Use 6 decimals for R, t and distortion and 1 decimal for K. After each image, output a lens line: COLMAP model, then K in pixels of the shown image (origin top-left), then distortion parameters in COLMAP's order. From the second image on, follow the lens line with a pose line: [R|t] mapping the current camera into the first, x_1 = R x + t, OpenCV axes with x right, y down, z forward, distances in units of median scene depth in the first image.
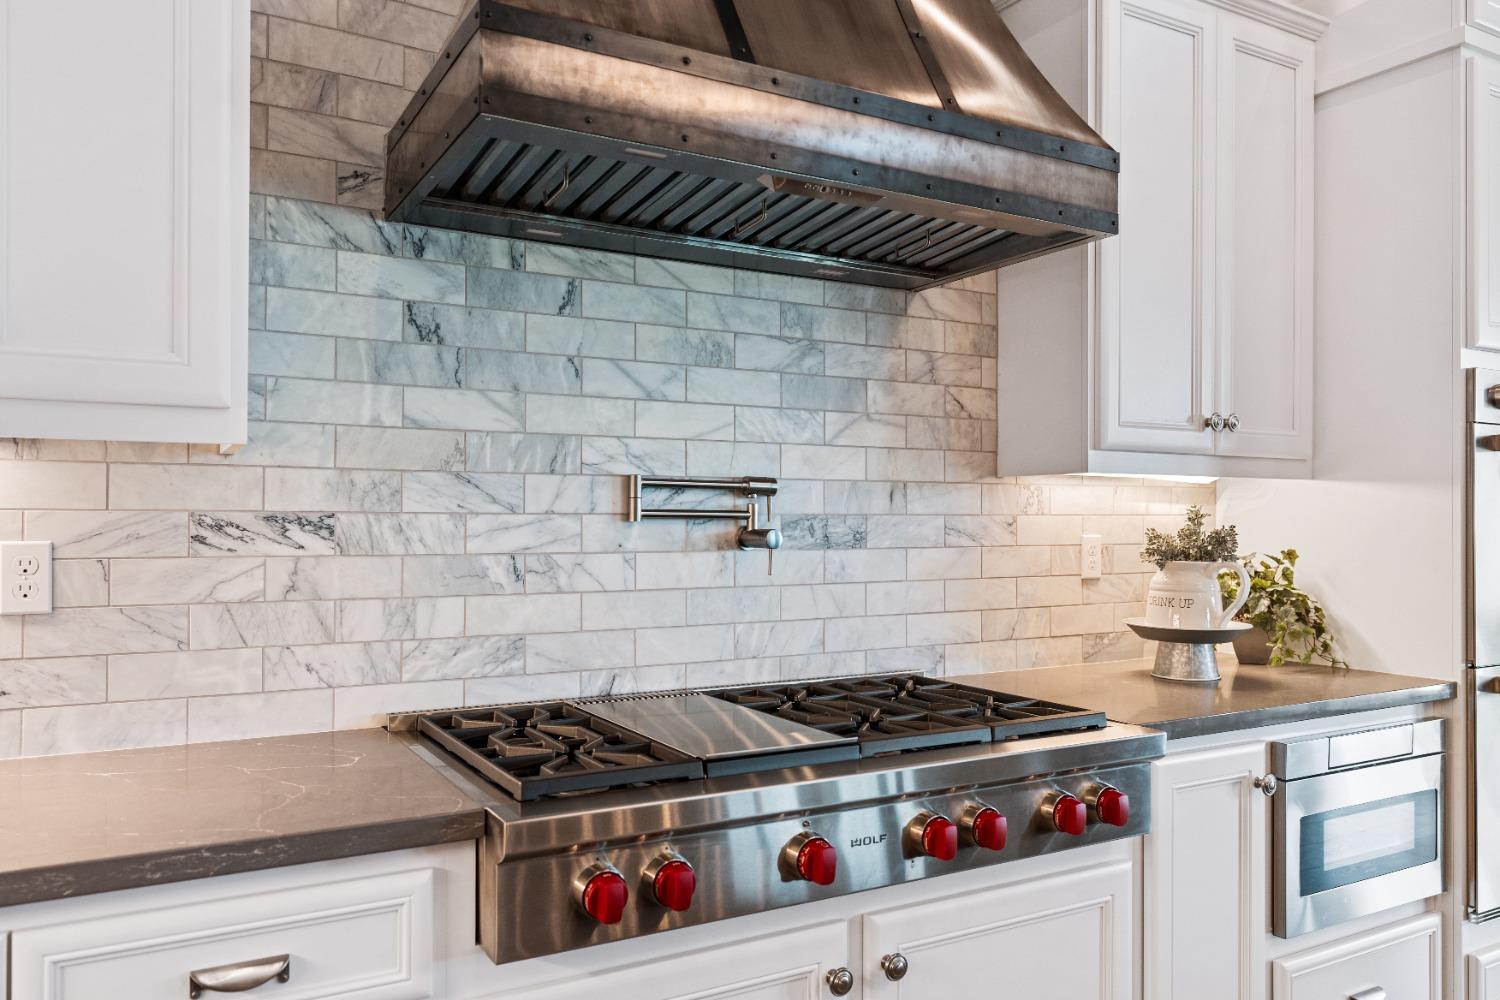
lens RADIAL K [[1102.5, 0, 746.8], [0, 1102.5, 512.6], [0, 0, 1]] dist [0.003967, 0.003099]
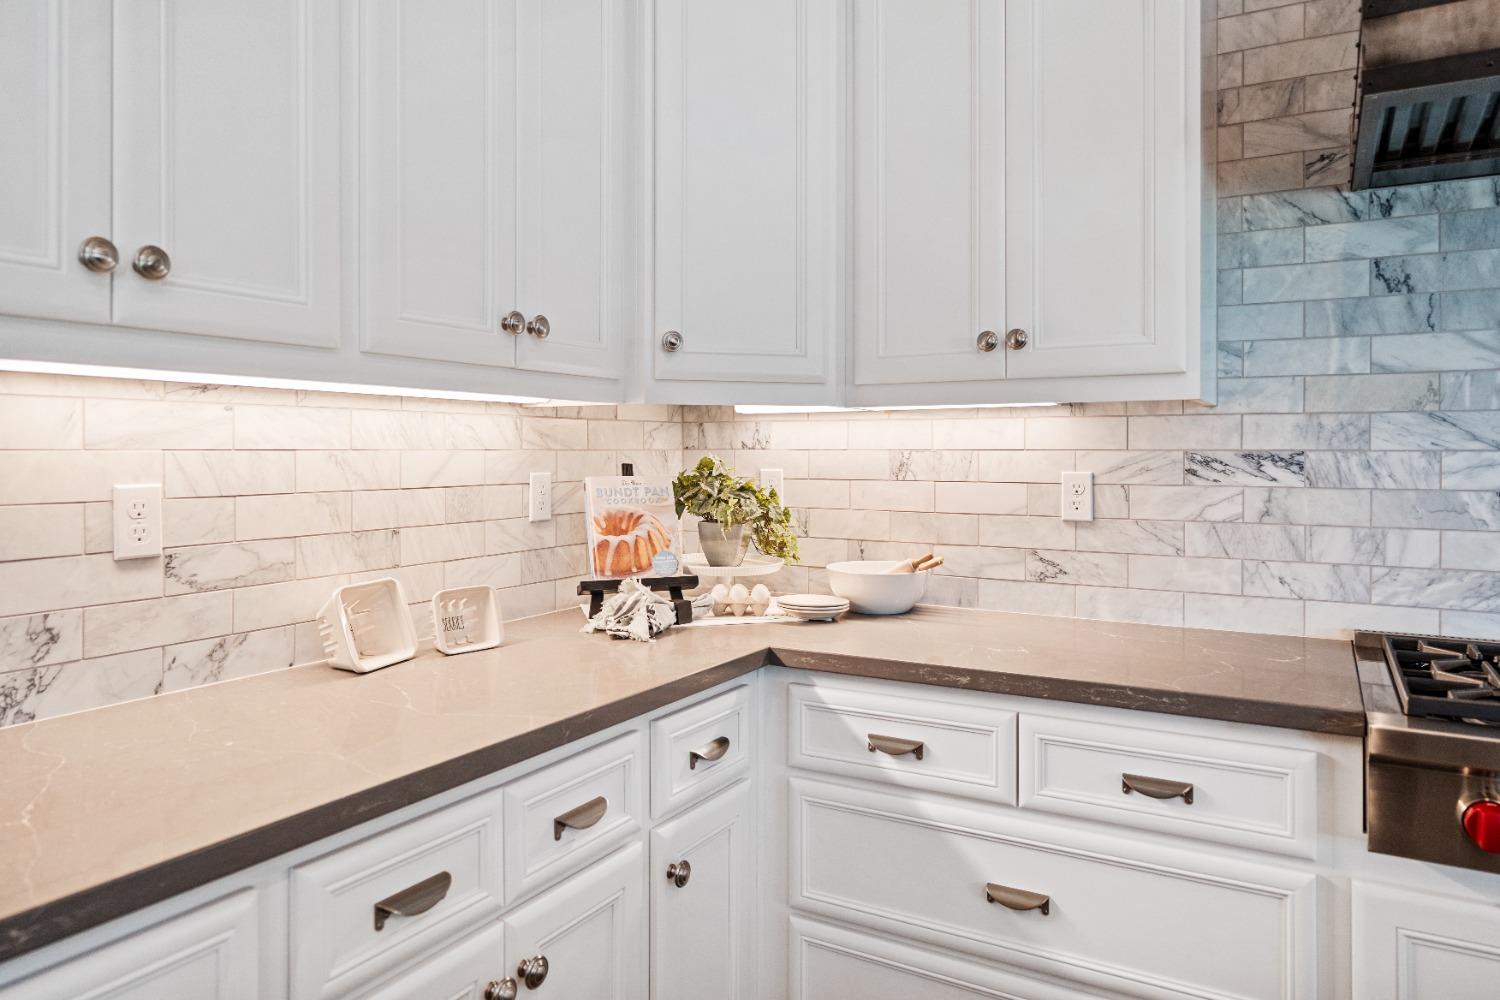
lens RADIAL K [[987.0, 0, 752.7], [0, 987.0, 451.6], [0, 0, 1]] dist [0.000405, 0.000722]
pose [[0.508812, -0.006002, -0.860857, 0.228376], [0.005473, 0.999978, -0.003737, 0.001445], [0.860861, -0.002810, 0.508833, -0.038626]]
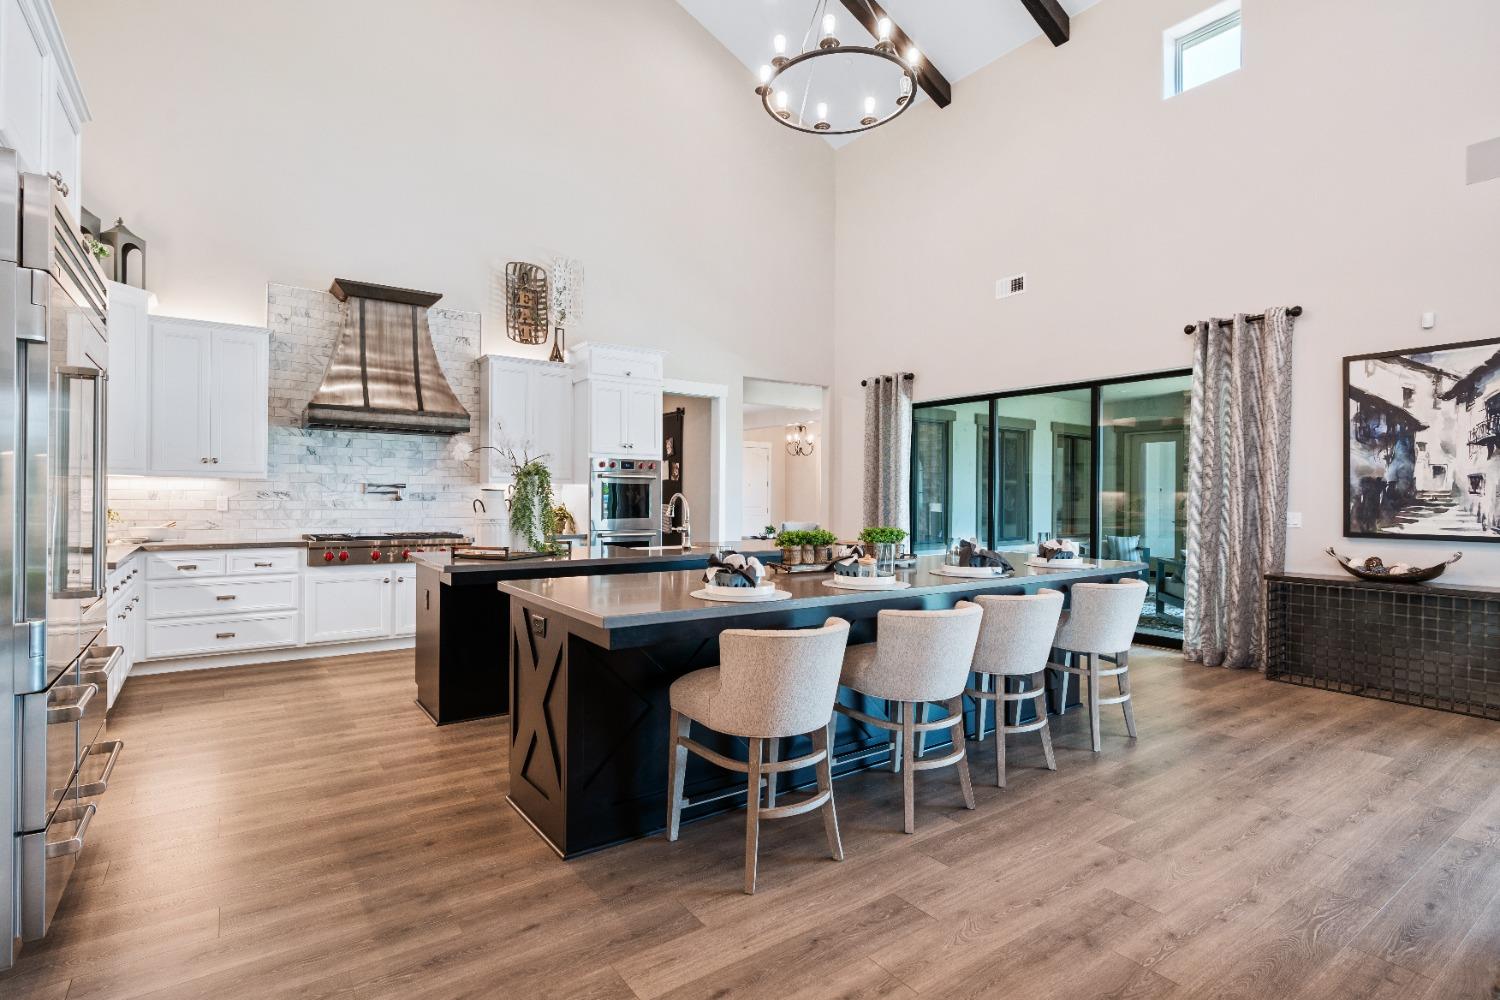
lens RADIAL K [[725.6, 0, 741.9], [0, 725.6, 496.5], [0, 0, 1]] dist [-0.003822, 0.000452]
pose [[0.995035, 0.005200, 0.099390, 1.228056], [-0.005825, 0.999965, 0.005999, -0.008068], [-0.099355, -0.006548, 0.995030, -2.248813]]
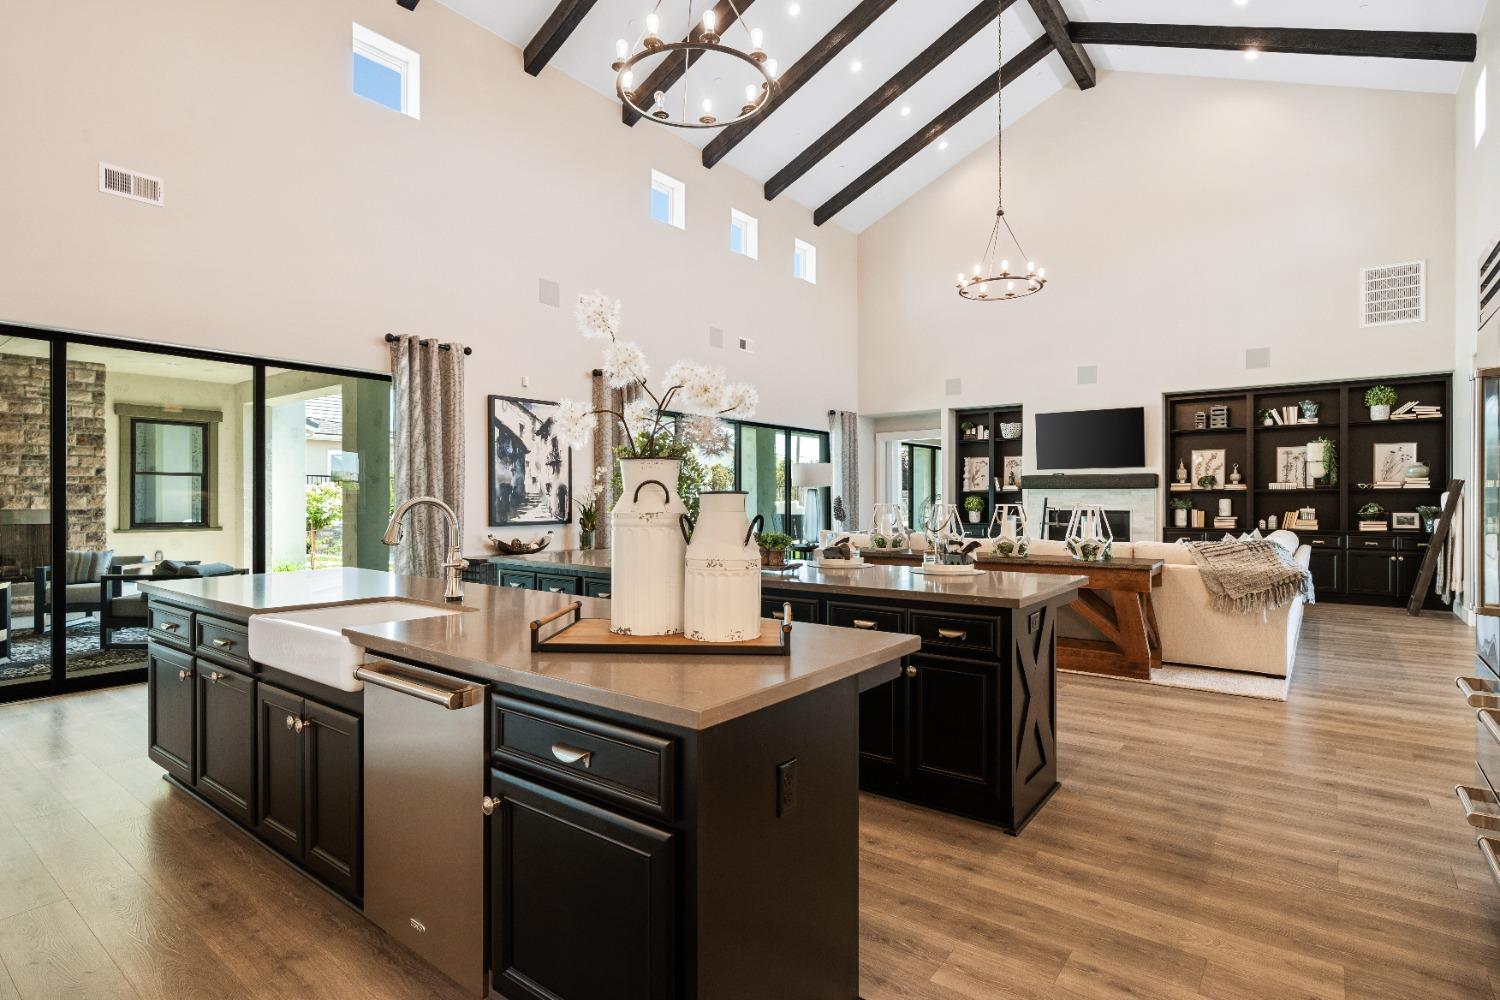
lens RADIAL K [[760.2, 0, 747.1], [0, 760.2, 506.9], [0, 0, 1]] dist [-0.006794, 0.000413]
pose [[-0.389828, -0.010348, 0.920830, -0.252244], [-0.002982, 0.999946, 0.009974, 0.002546], [-0.920883, 0.001142, -0.389837, 0.378647]]
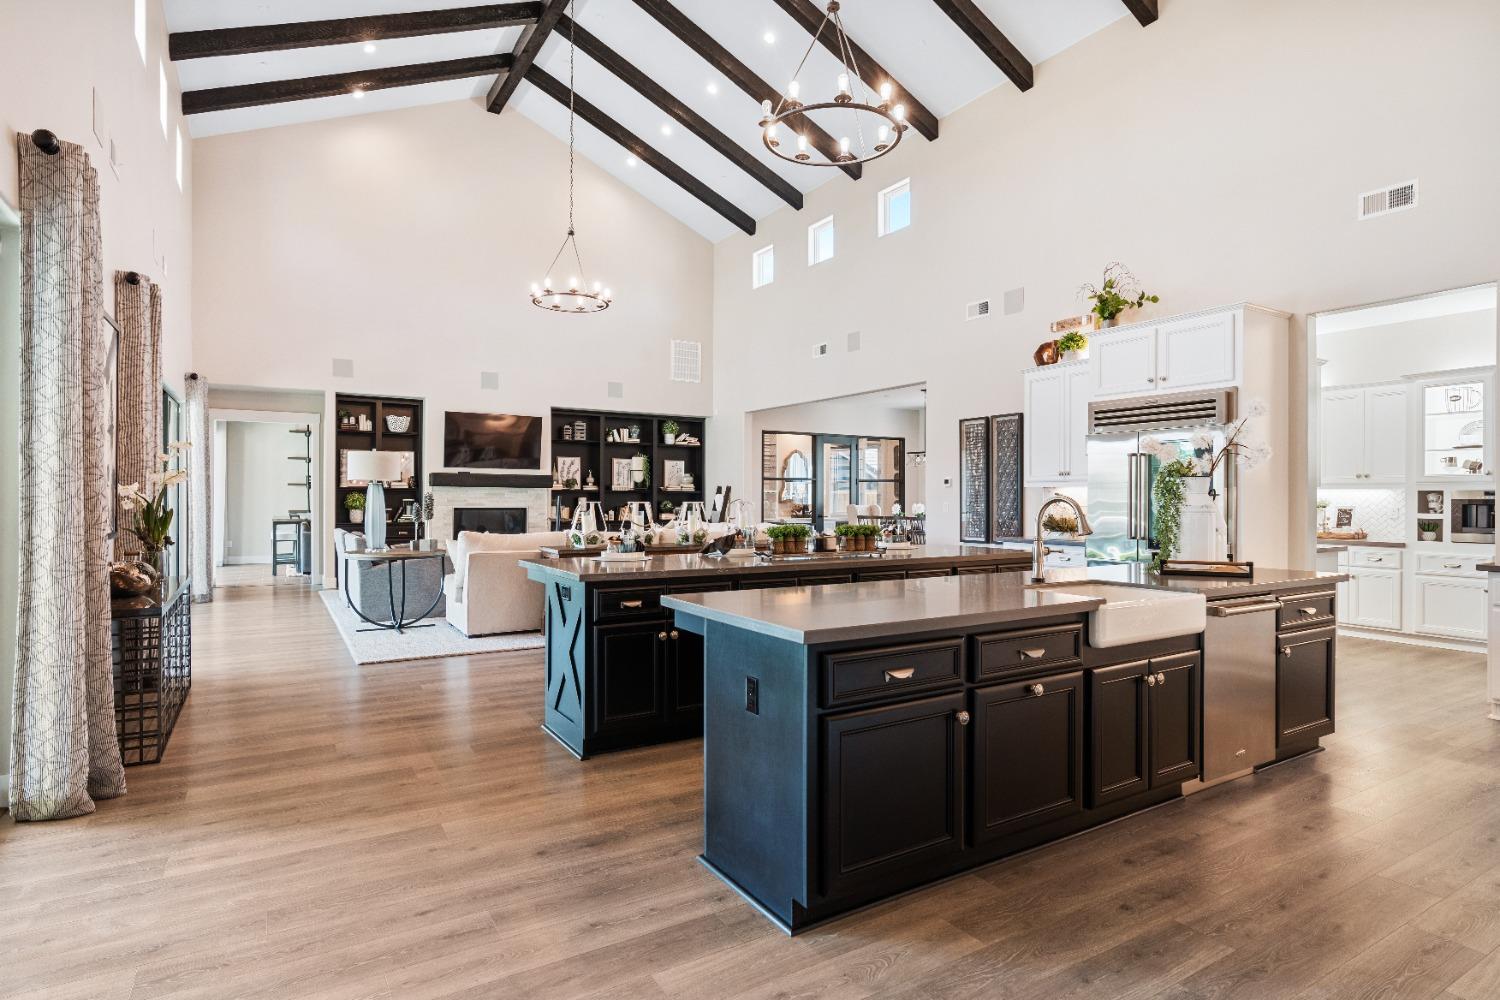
lens RADIAL K [[797.1, 0, 756.1], [0, 797.1, 496.3], [0, 0, 1]] dist [-0.000445, -0.001621]
pose [[-0.998770, -0.005655, -0.049260, 2.033227], [-0.005384, 0.999970, -0.005637, 0.010435], [0.049290, -0.005365, -0.998770, 2.138161]]
